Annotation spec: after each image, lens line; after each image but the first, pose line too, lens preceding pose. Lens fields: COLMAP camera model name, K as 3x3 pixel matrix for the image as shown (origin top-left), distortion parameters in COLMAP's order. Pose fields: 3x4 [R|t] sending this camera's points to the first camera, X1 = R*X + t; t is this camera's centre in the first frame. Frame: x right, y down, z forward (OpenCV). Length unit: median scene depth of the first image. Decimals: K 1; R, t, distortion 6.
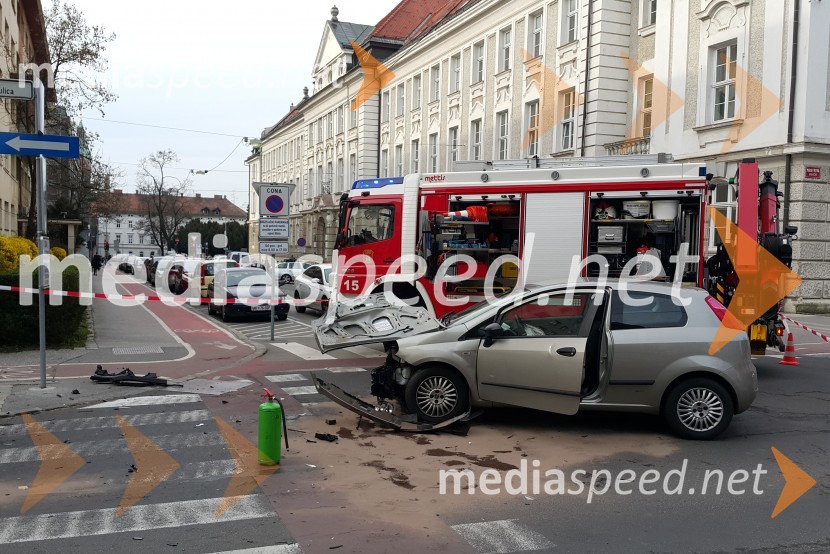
lens RADIAL K [[806.3, 0, 399.2], [0, 806.3, 277.8], [0, 0, 1]] dist [0.285224, -0.654901]
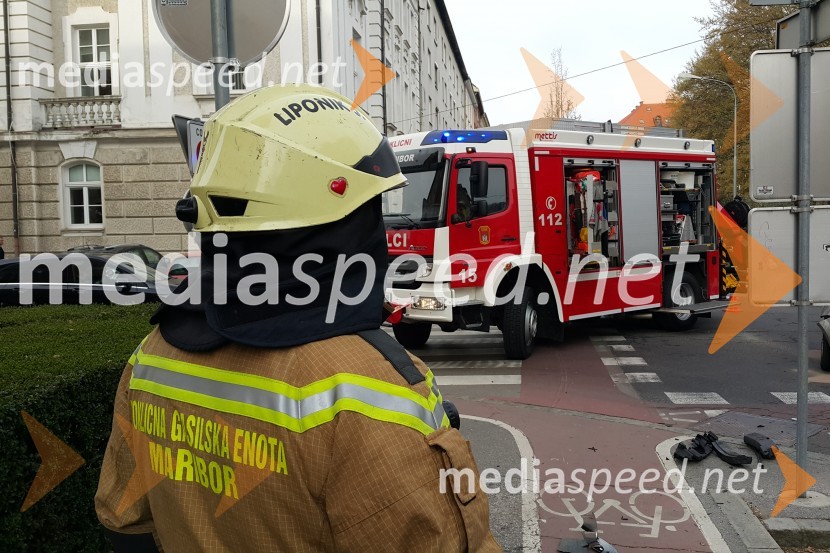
lens RADIAL K [[796.8, 0, 438.7], [0, 796.8, 280.1], [0, 0, 1]] dist [0.151984, -0.307786]
pose [[0.458760, -0.090541, 0.883935, -0.726023], [0.061702, 0.995640, 0.069959, -0.039683], [-0.886415, 0.022446, 0.462346, 0.704985]]
